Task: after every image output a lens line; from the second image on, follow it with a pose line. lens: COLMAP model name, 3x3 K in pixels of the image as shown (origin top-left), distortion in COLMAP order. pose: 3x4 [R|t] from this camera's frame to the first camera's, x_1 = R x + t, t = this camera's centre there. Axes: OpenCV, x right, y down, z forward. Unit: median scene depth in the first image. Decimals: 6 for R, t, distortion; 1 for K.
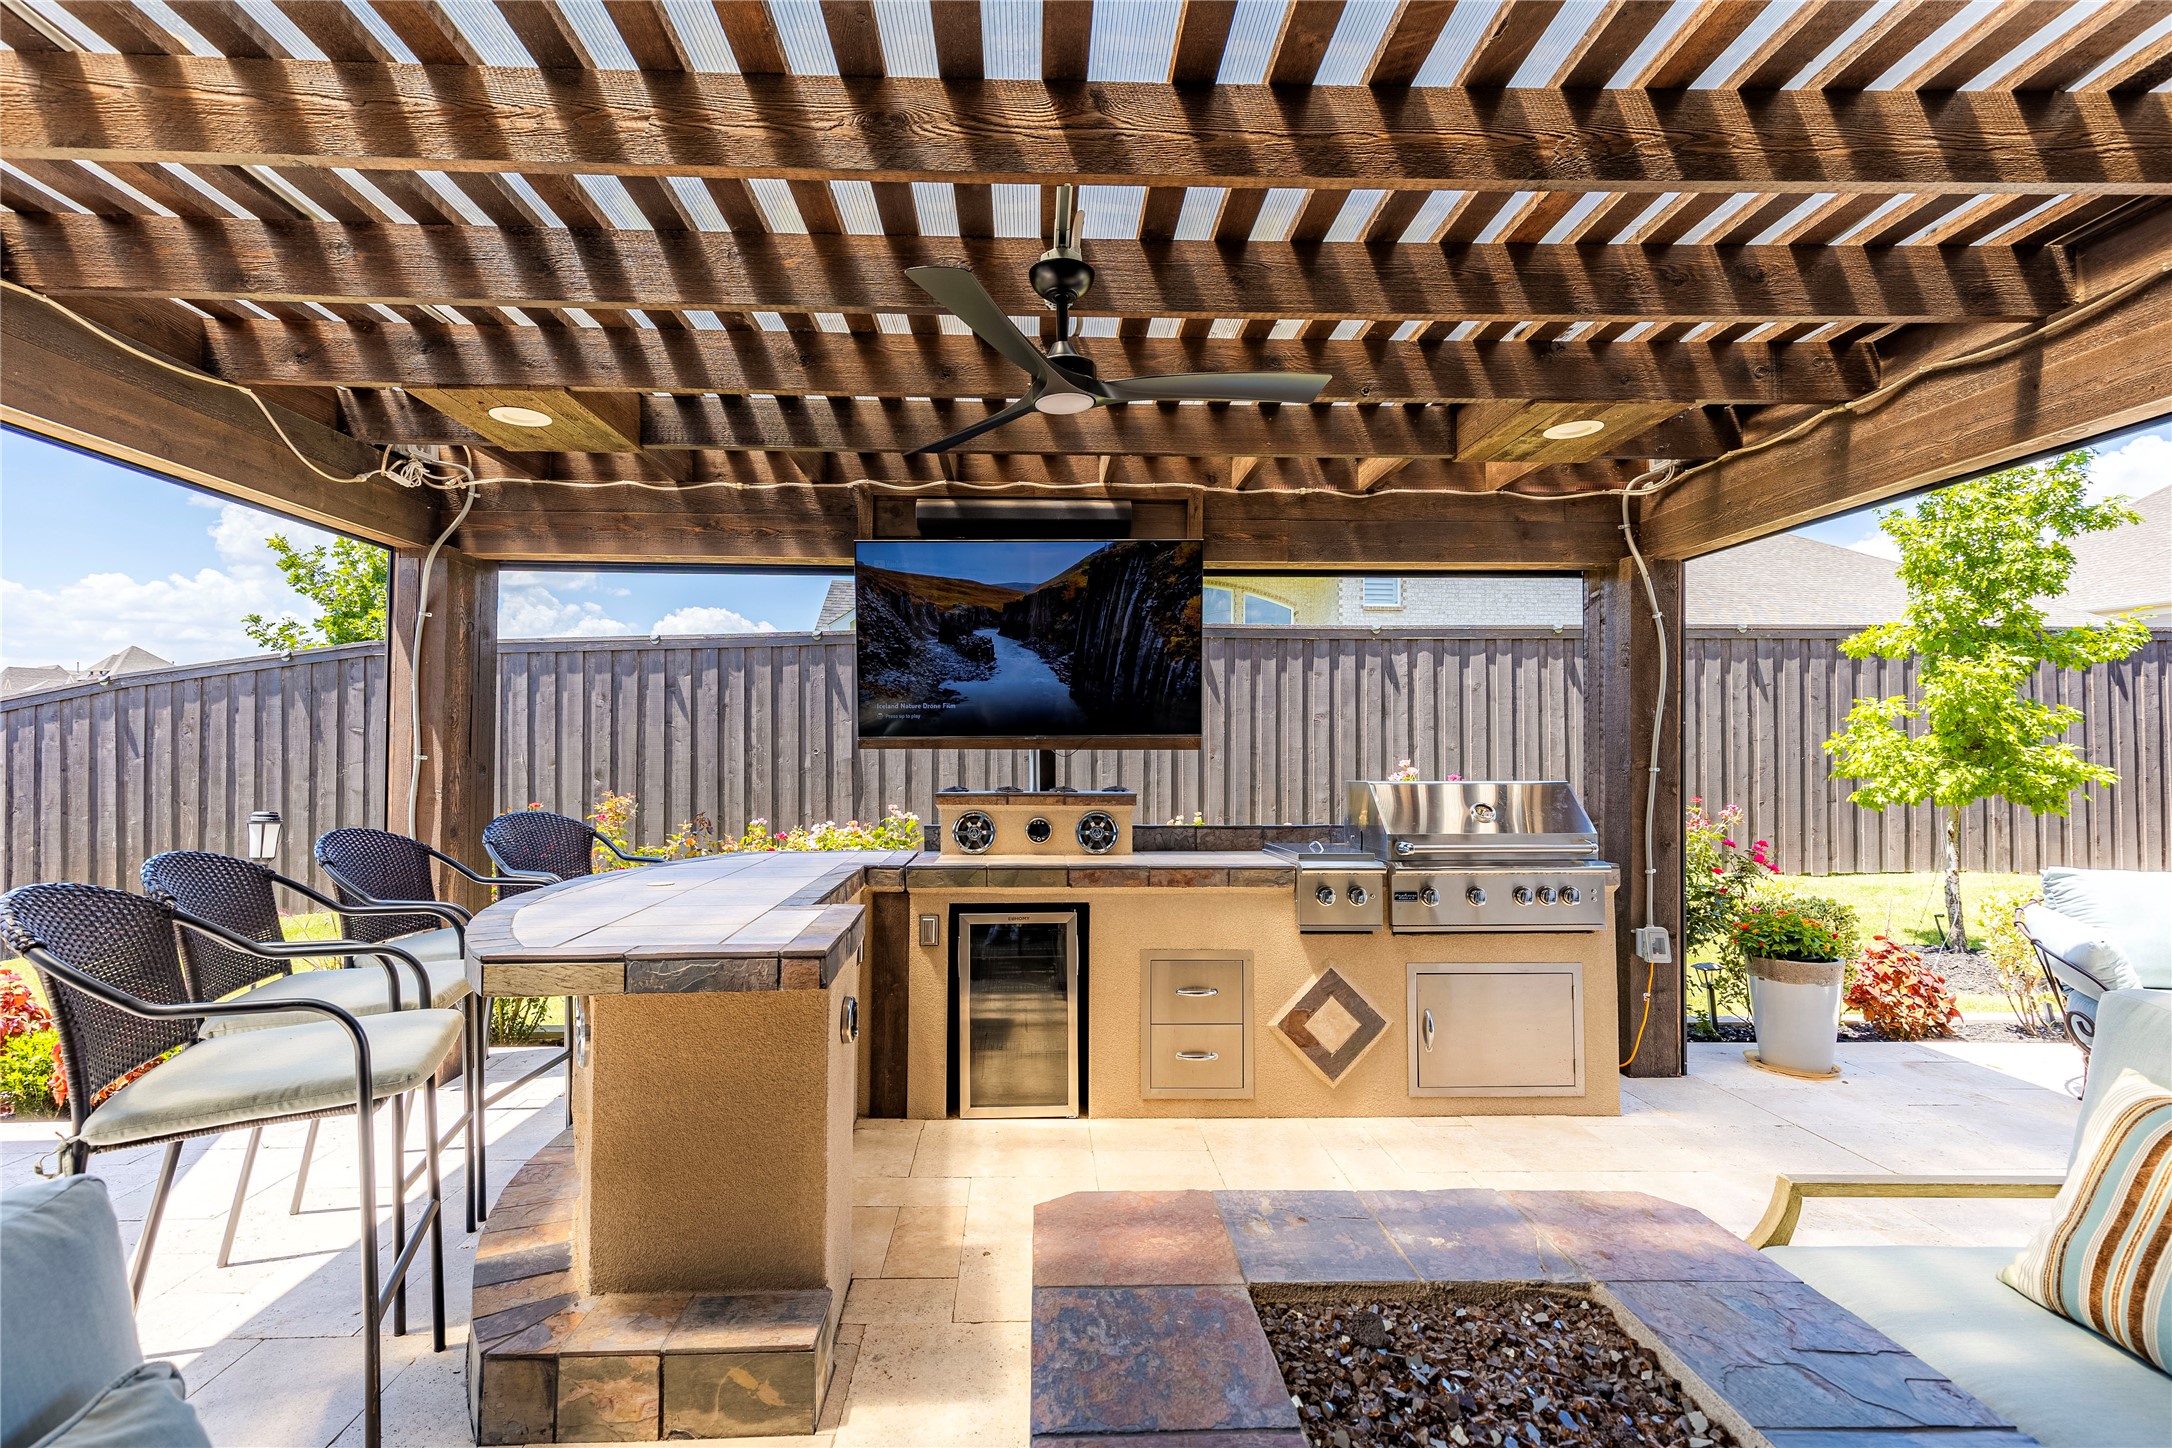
lens RADIAL K [[988.2, 0, 1081.3], [0, 988.2, 723.1], [0, 0, 1]] dist [0.011147, -0.001937]
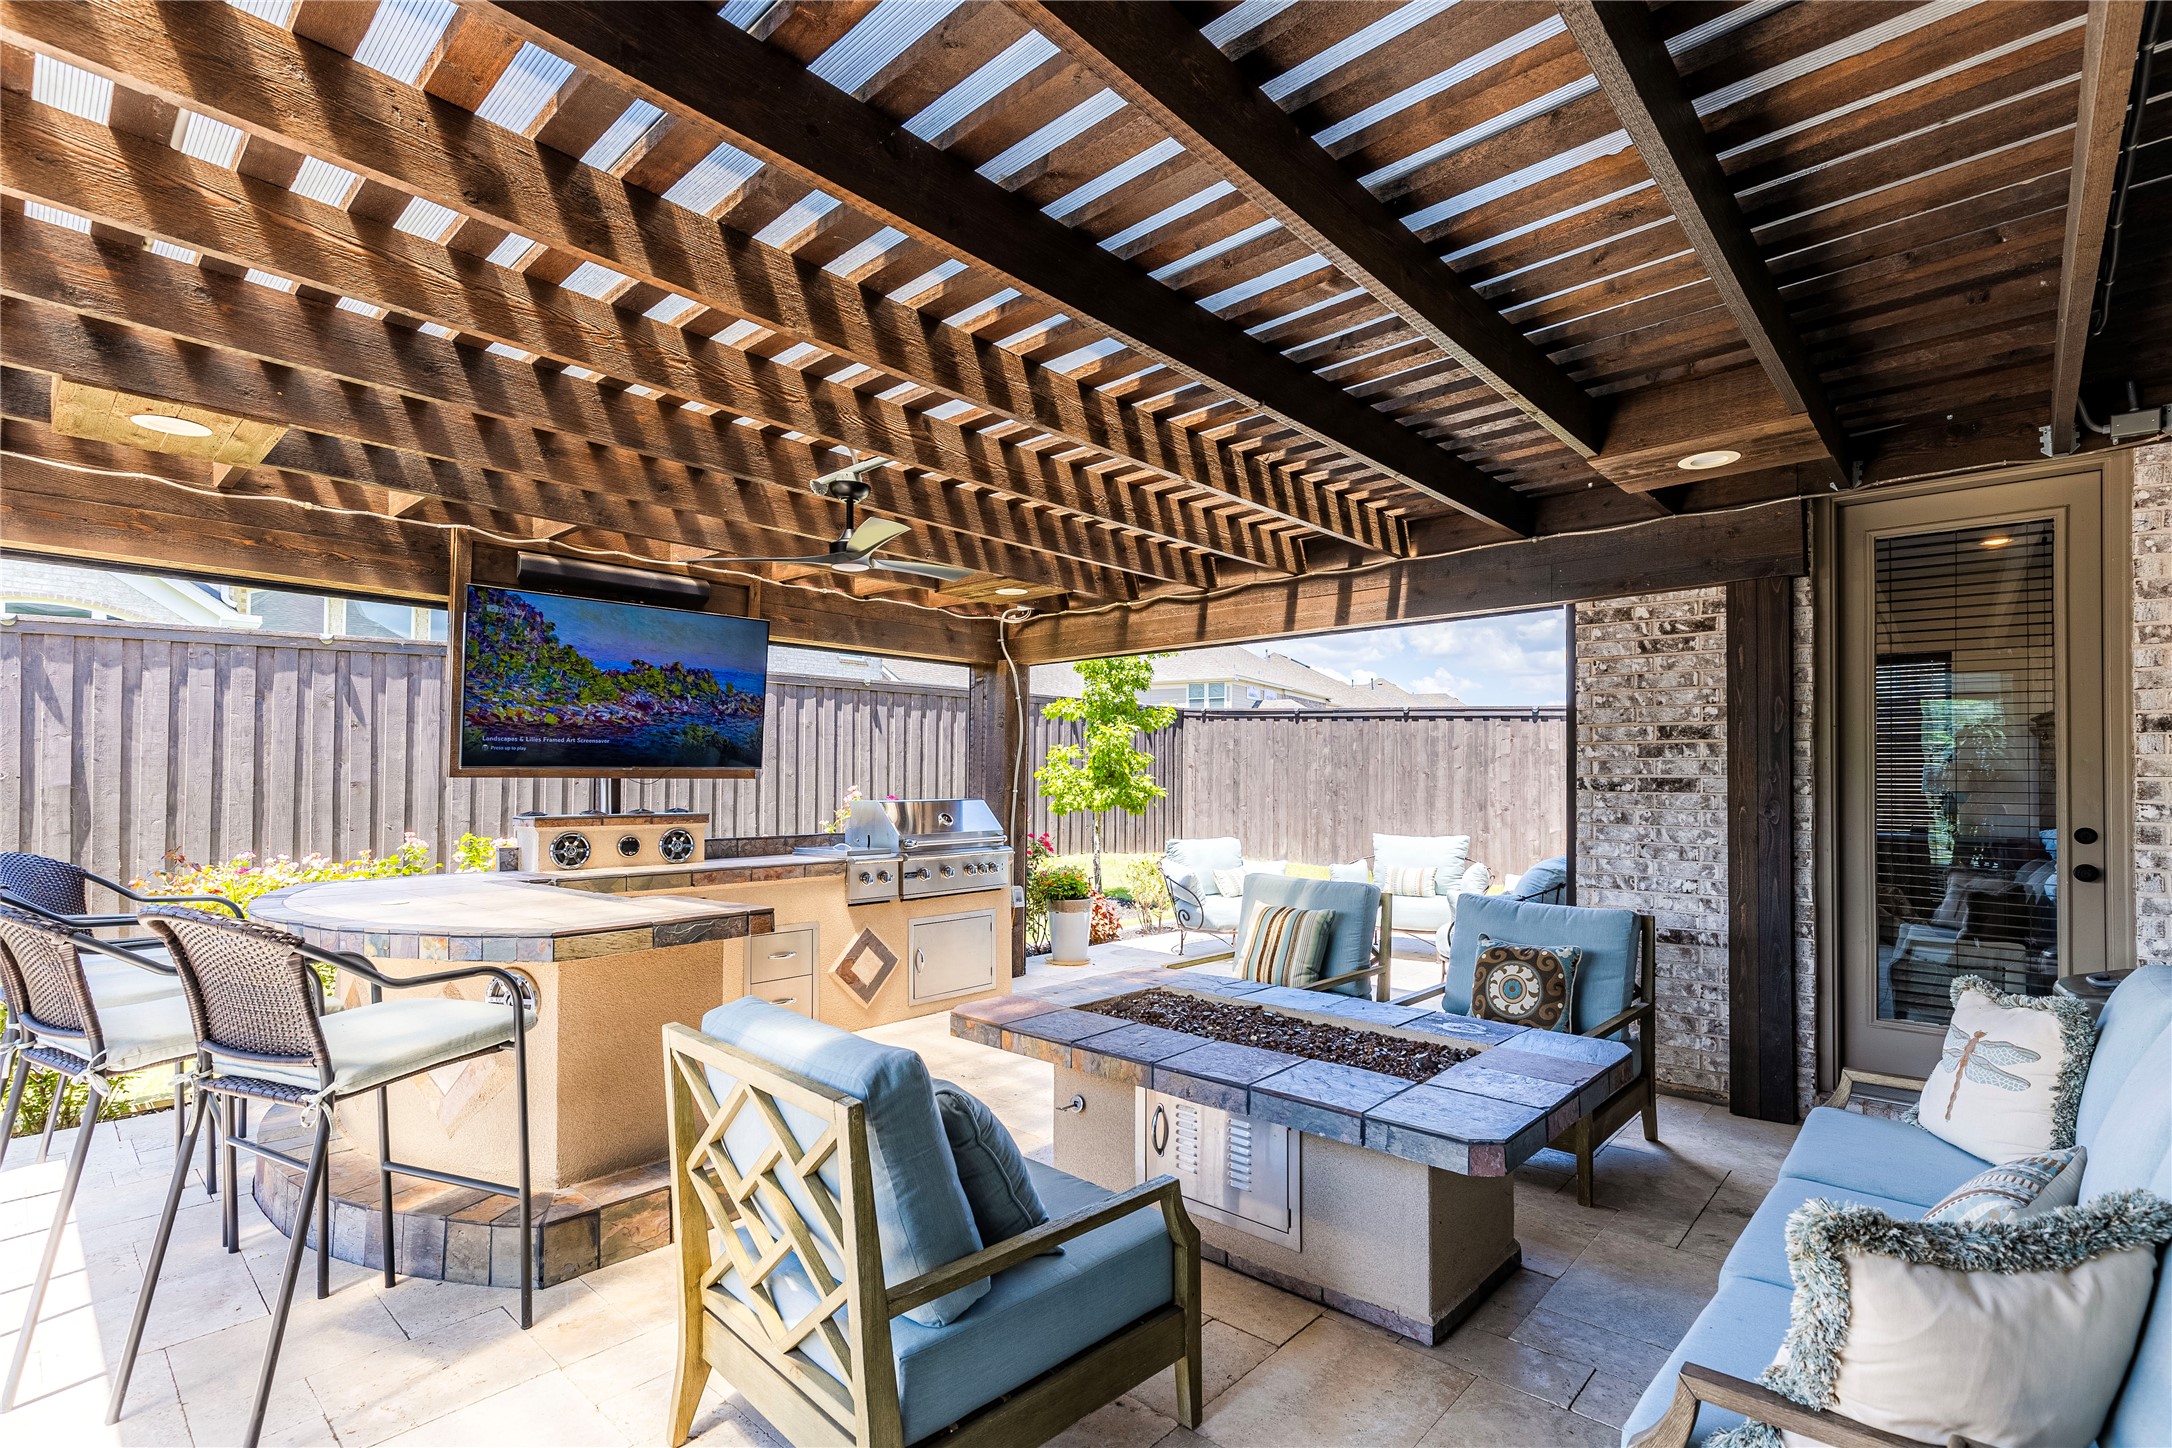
lens RADIAL K [[988.2, 0, 1087.9], [0, 988.2, 735.2], [0, 0, 1]] dist [0.011147, -0.001937]
pose [[0.700085, 0.033341, 0.713281, -0.508048], [-0.025682, 0.999439, -0.021510, -0.013718], [-0.713598, -0.003260, 0.700548, -0.233037]]
